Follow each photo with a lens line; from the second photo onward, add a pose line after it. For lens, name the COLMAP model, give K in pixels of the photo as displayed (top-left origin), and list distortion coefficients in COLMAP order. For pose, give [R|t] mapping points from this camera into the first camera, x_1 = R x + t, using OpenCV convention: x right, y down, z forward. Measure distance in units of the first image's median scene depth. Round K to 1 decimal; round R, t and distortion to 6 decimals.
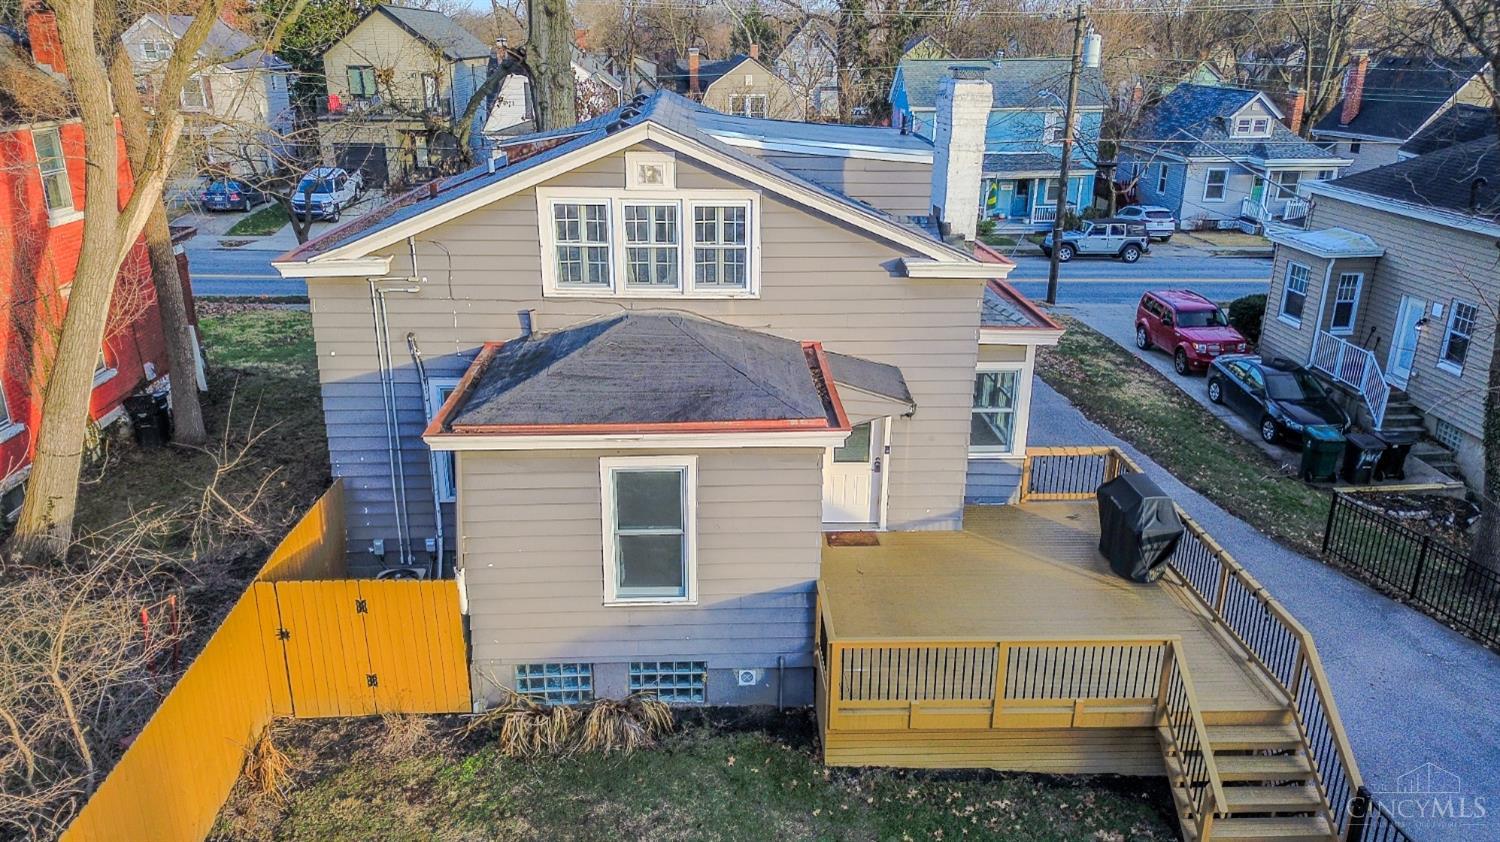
lens RADIAL K [[1052.4, 0, 751.0], [0, 1052.4, 418.7], [0, 0, 1]] dist [0.050186, -0.042990]
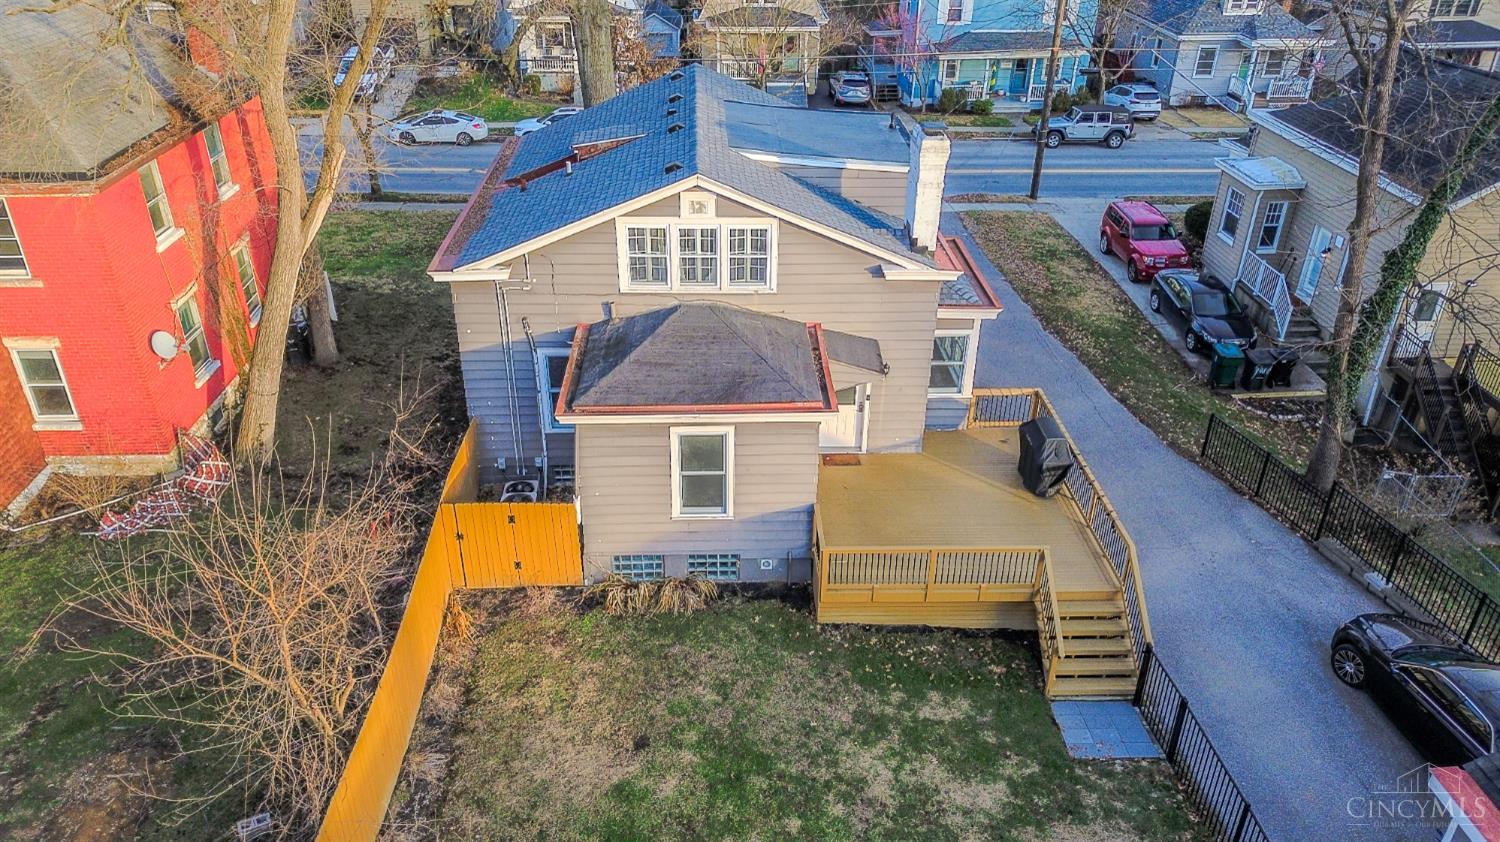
lens RADIAL K [[1052.4, 0, 748.2], [0, 1052.4, 415.5], [0, 0, 1]] dist [0.050186, -0.042990]
pose [[0.999949, 0.004533, -0.009003, -0.015578], [-0.002974, 0.986087, 0.166202, -0.185724], [0.009631, -0.166167, 0.986051, -0.382909]]
